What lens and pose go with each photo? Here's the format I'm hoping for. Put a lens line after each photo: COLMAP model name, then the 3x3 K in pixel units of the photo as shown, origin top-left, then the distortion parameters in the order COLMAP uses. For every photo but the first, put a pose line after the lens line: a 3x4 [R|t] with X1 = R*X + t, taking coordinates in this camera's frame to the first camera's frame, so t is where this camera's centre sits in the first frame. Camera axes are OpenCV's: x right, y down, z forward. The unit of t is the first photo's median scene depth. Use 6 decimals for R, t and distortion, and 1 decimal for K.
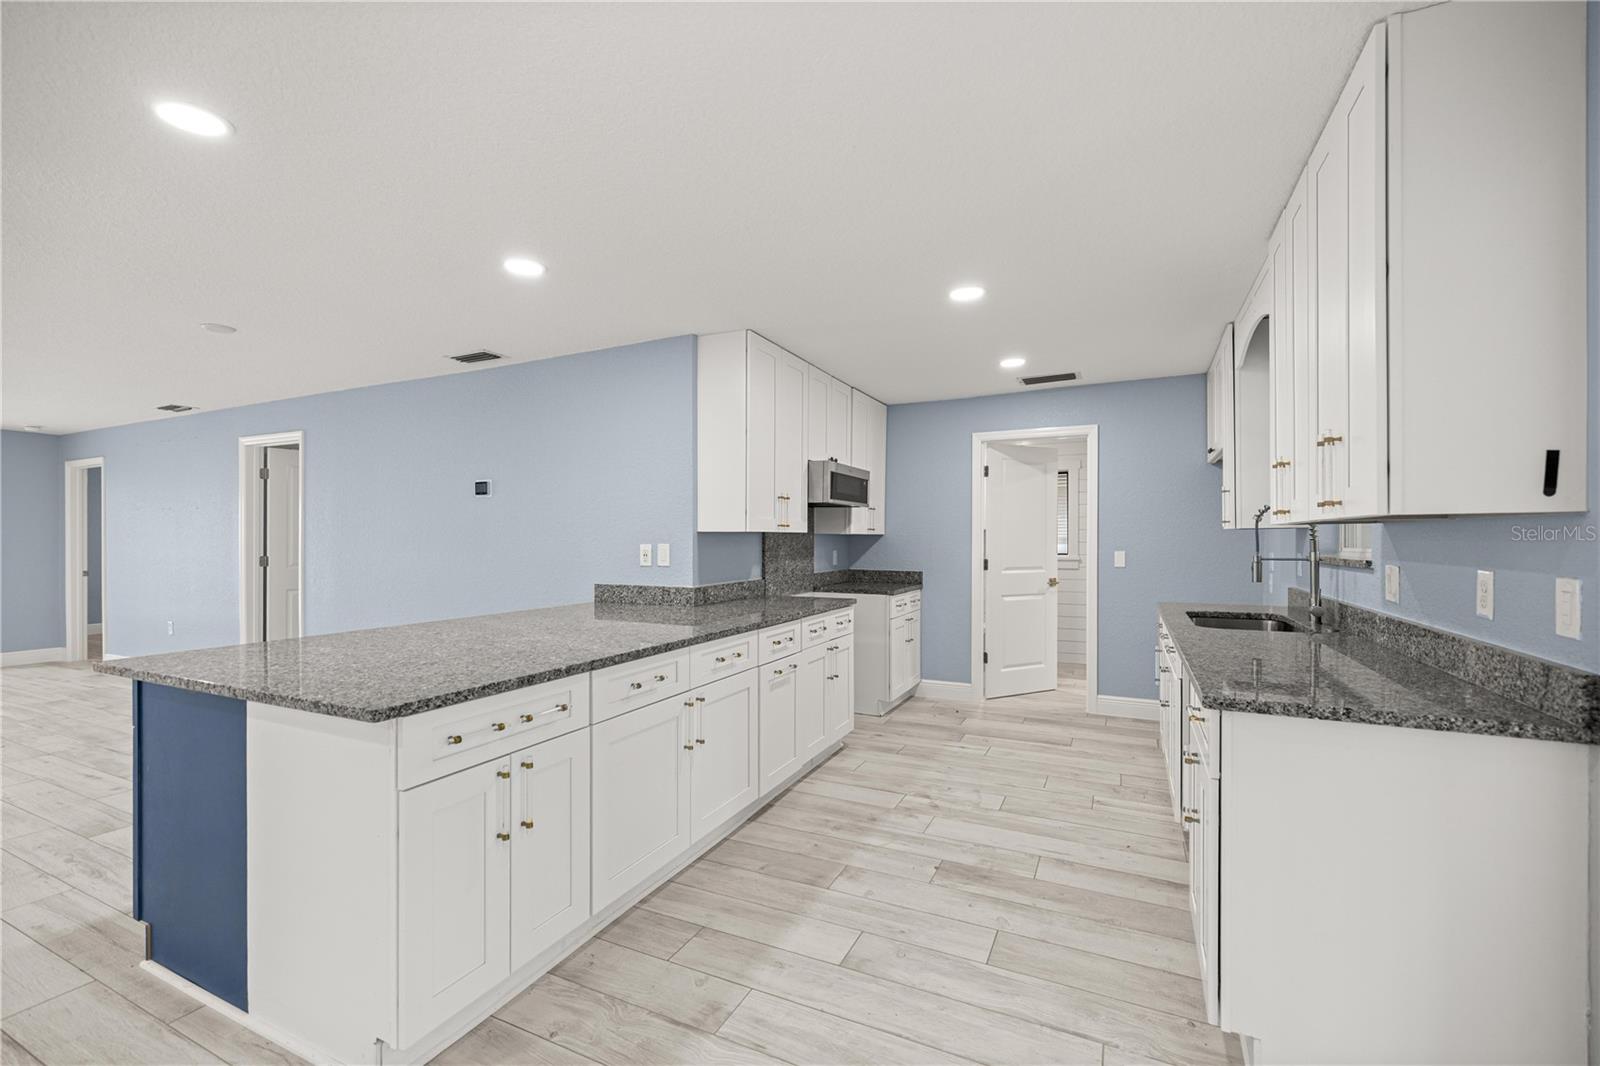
lens RADIAL K [[677.5, 0, 802.3], [0, 677.5, 538.9], [0, 0, 1]] dist [0.001075, -0.000069]
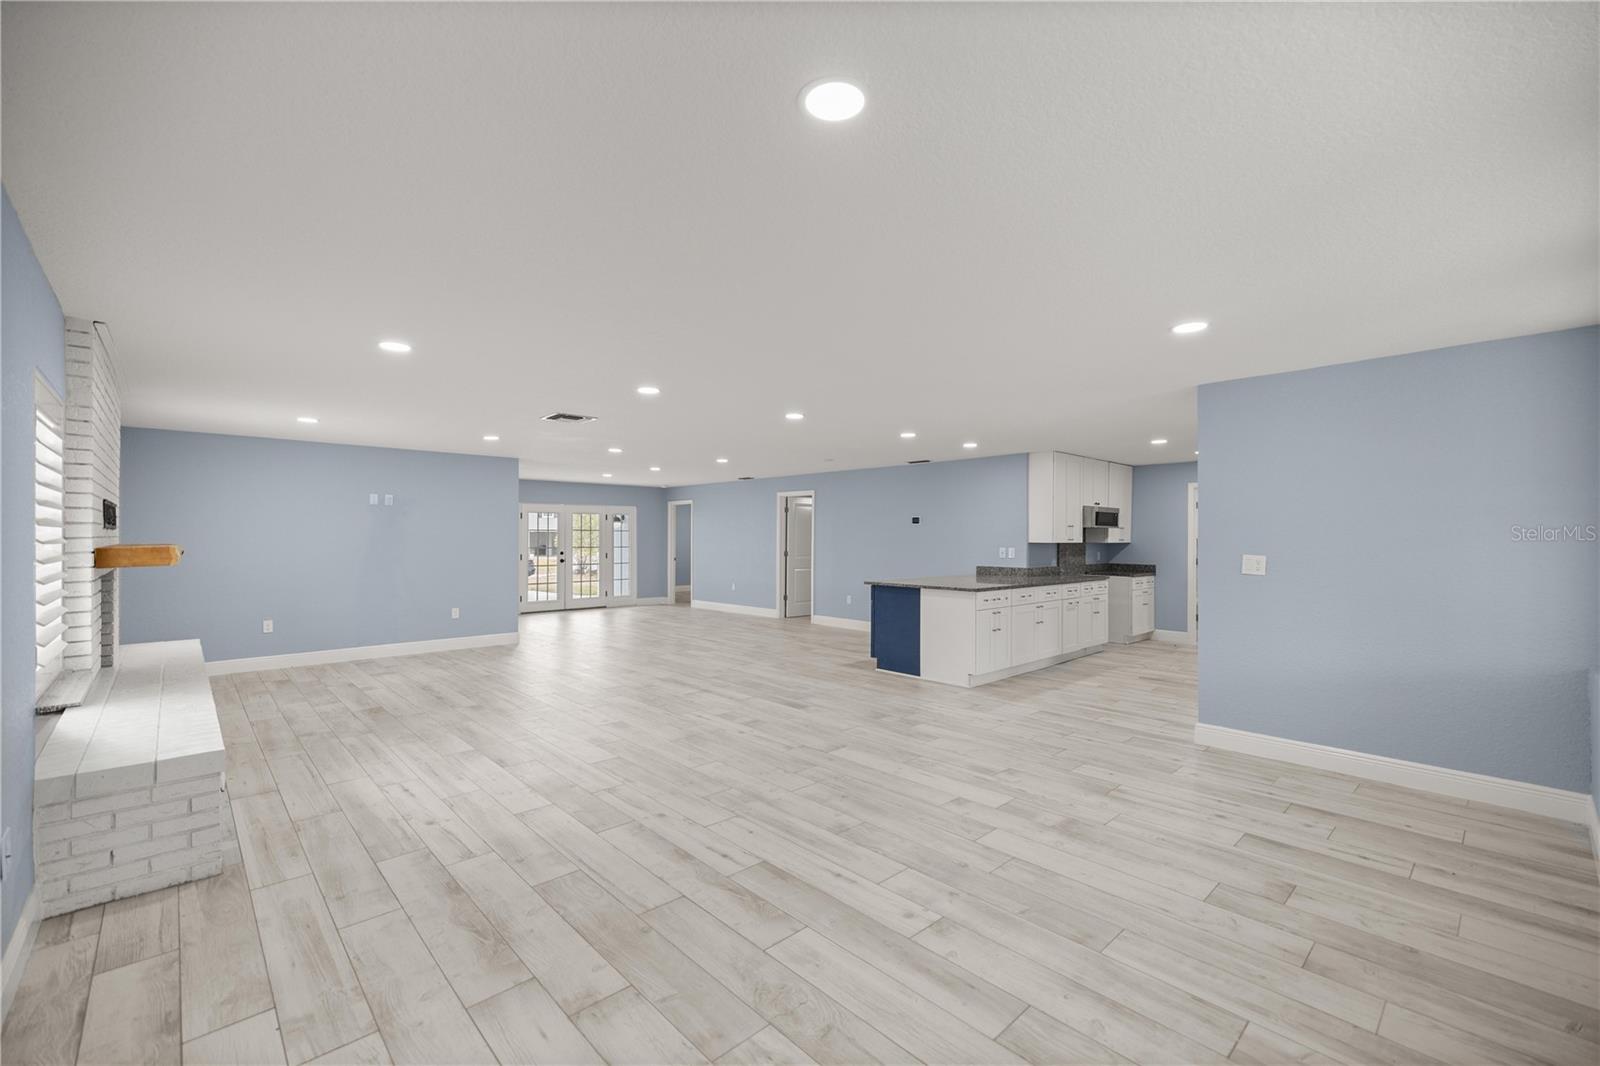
lens RADIAL K [[677.5, 0, 796.4], [0, 677.5, 531.6], [0, 0, 1]] dist [0.001075, -0.000069]
pose [[0.928515, 0.001315, -0.371293, -0.032389], [-0.004764, 0.999954, -0.008372, -0.020203], [0.371265, 0.009542, 0.928478, -1.095689]]
